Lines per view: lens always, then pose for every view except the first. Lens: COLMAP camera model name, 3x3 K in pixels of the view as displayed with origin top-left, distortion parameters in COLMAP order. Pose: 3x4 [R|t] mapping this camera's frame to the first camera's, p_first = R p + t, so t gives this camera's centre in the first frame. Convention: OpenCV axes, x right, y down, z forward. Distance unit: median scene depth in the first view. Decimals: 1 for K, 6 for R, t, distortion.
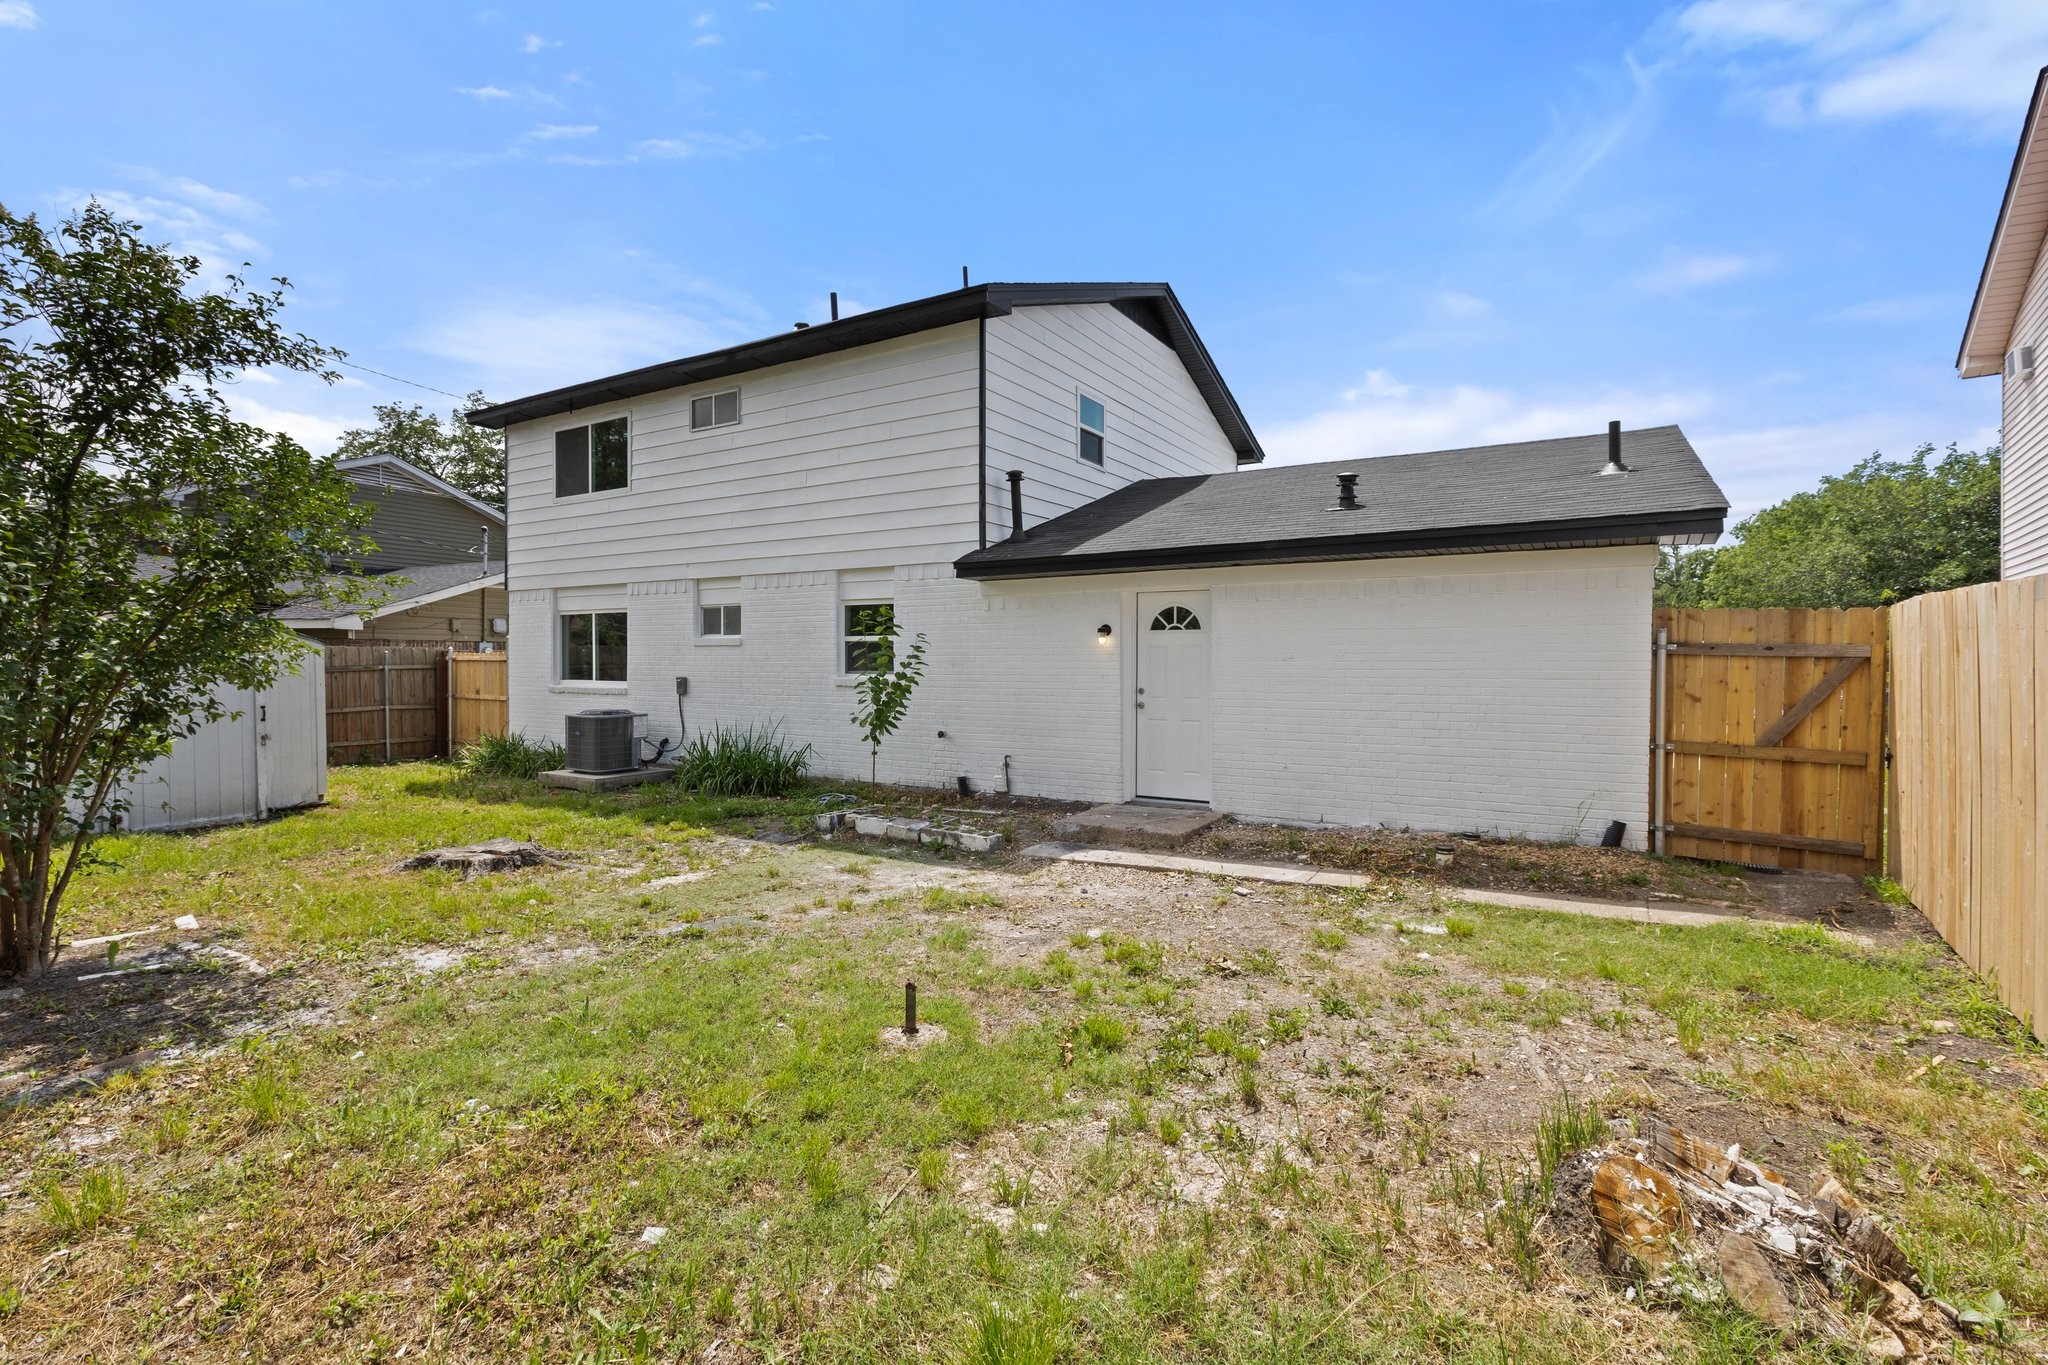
lens RADIAL K [[911.3, 0, 1013.0], [0, 911.3, 676.9], [0, 0, 1]] dist [-0.002115, -0.001208]
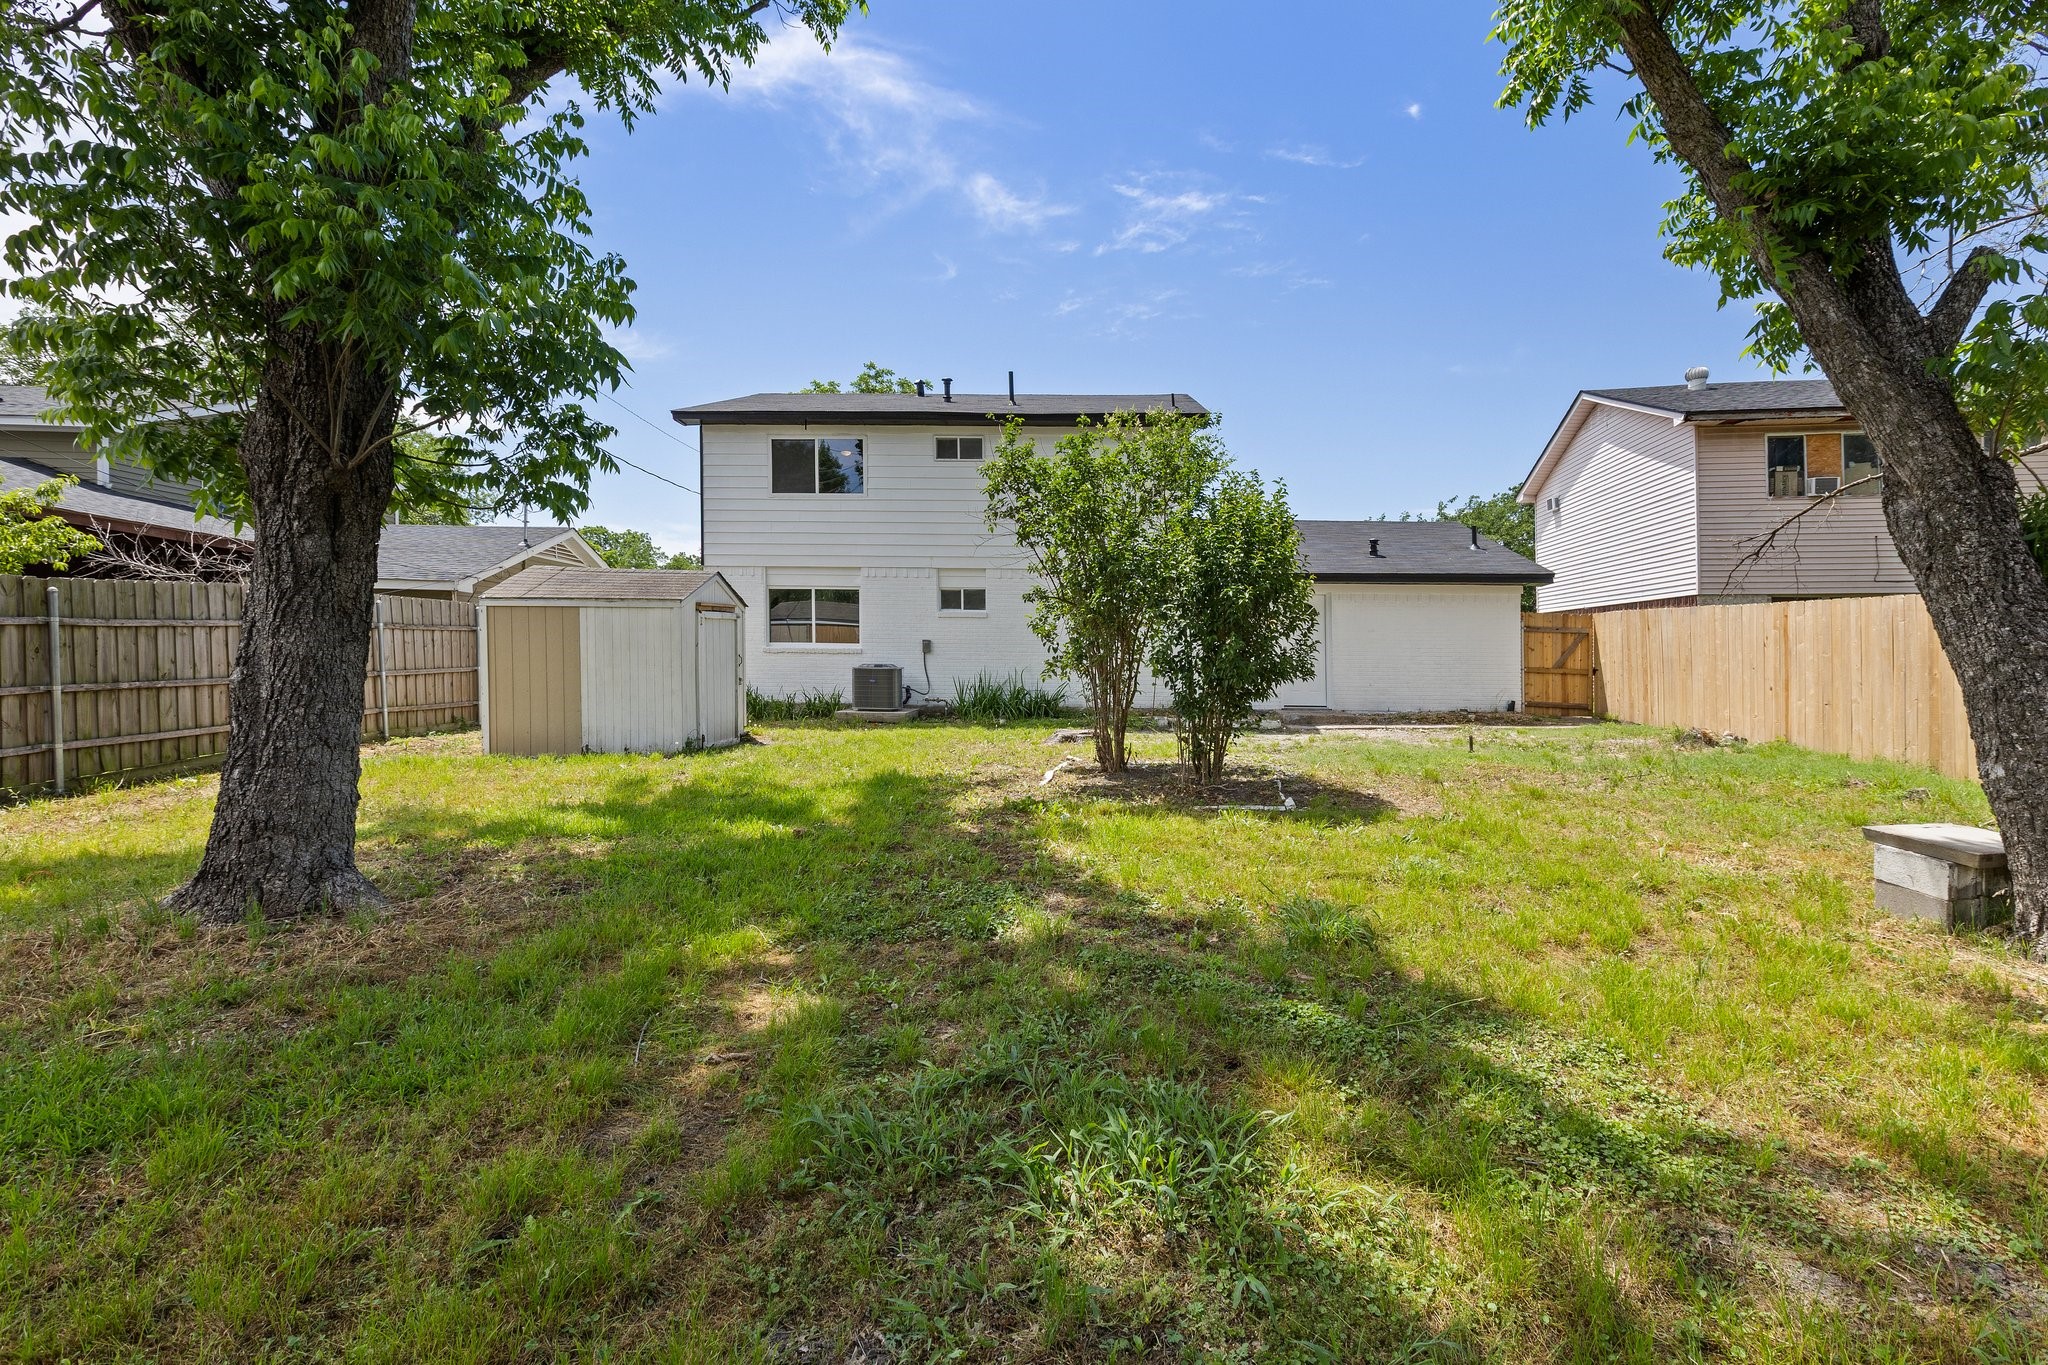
lens RADIAL K [[911.3, 0, 1013.0], [0, 911.3, 676.9], [0, 0, 1]] dist [-0.002115, -0.001208]
pose [[0.870712, -0.001501, 0.491790, -1.658195], [-0.001109, 0.999987, 0.005014, 0.086480], [-0.491791, -0.004911, 0.870699, -0.436222]]
